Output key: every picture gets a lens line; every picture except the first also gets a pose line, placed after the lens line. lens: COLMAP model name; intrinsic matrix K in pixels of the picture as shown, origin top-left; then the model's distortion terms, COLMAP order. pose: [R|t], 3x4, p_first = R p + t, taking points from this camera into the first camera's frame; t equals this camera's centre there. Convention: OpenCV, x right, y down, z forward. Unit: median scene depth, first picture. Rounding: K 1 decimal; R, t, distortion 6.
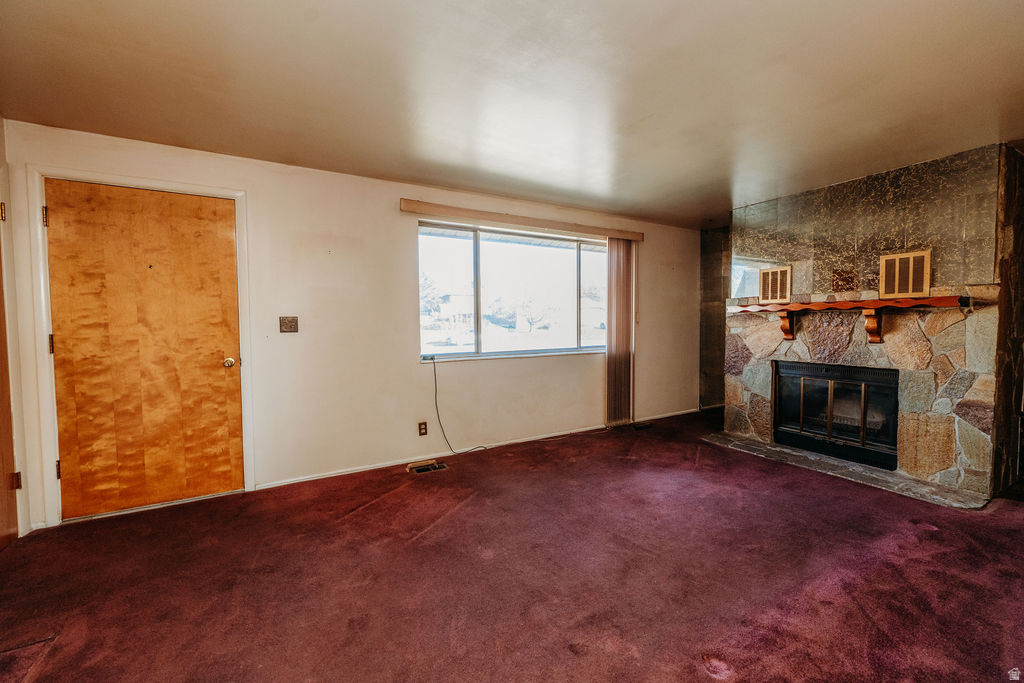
lens RADIAL K [[406.4, 0, 510.0], [0, 406.4, 335.8], [0, 0, 1]] dist [-0.001400, 0.000493]
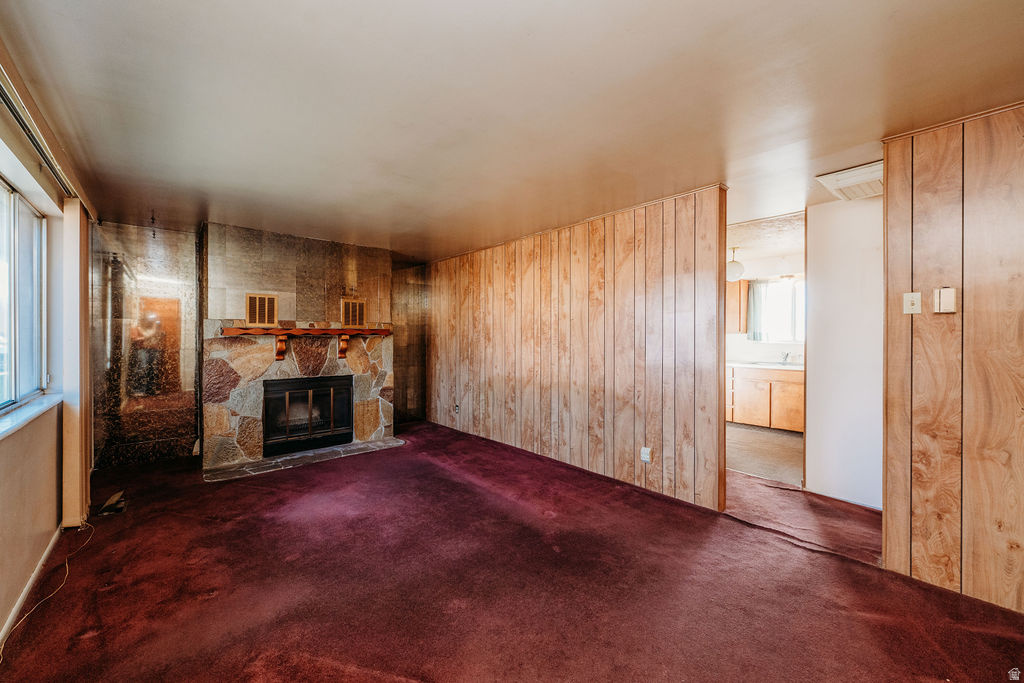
lens RADIAL K [[406.4, 0, 511.7], [0, 406.4, 338.9], [0, 0, 1]] dist [-0.001400, 0.000493]
pose [[-0.203795, 0.002443, 0.979011, -0.607512], [0.036510, 0.999320, 0.005106, -0.034796], [-0.978333, 0.036784, -0.203746, 0.660667]]
